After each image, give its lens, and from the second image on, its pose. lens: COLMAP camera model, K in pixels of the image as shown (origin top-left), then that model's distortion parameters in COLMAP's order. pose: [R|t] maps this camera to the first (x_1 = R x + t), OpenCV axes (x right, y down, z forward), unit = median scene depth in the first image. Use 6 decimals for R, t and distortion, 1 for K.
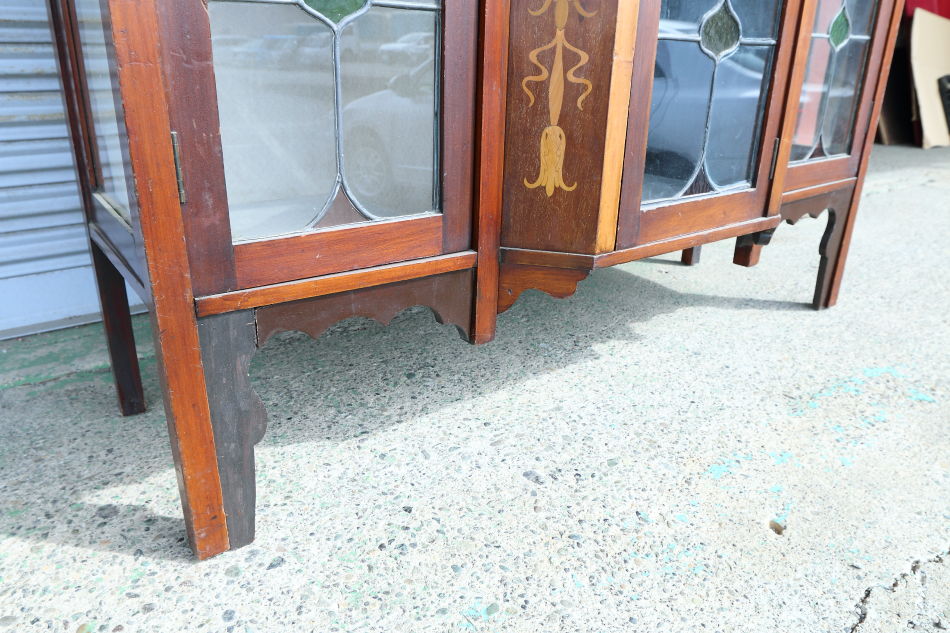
lens RADIAL K [[676.7, 0, 472.8], [0, 676.7, 310.5], [0, 0, 1]] dist [-0.067484, 0.031179]
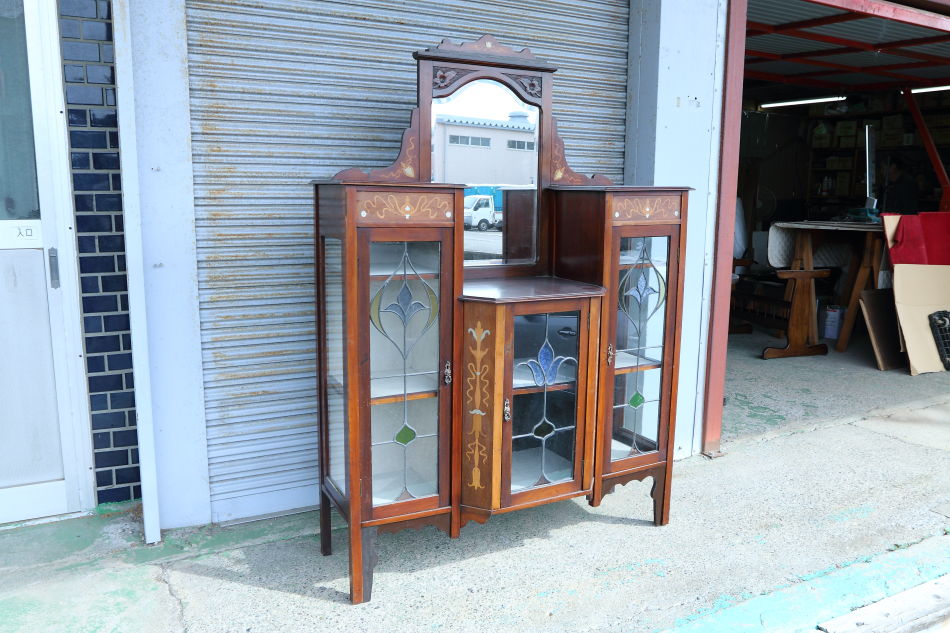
lens RADIAL K [[730.2, 0, 471.2], [0, 730.2, 312.7], [0, 0, 1]] dist [-0.074674, 0.054930]
pose [[0.984365, 0.018459, -0.175168, 0.457835], [-0.053902, 0.978352, -0.199804, -0.208813], [0.167688, 0.206122, 0.964051, -1.602669]]
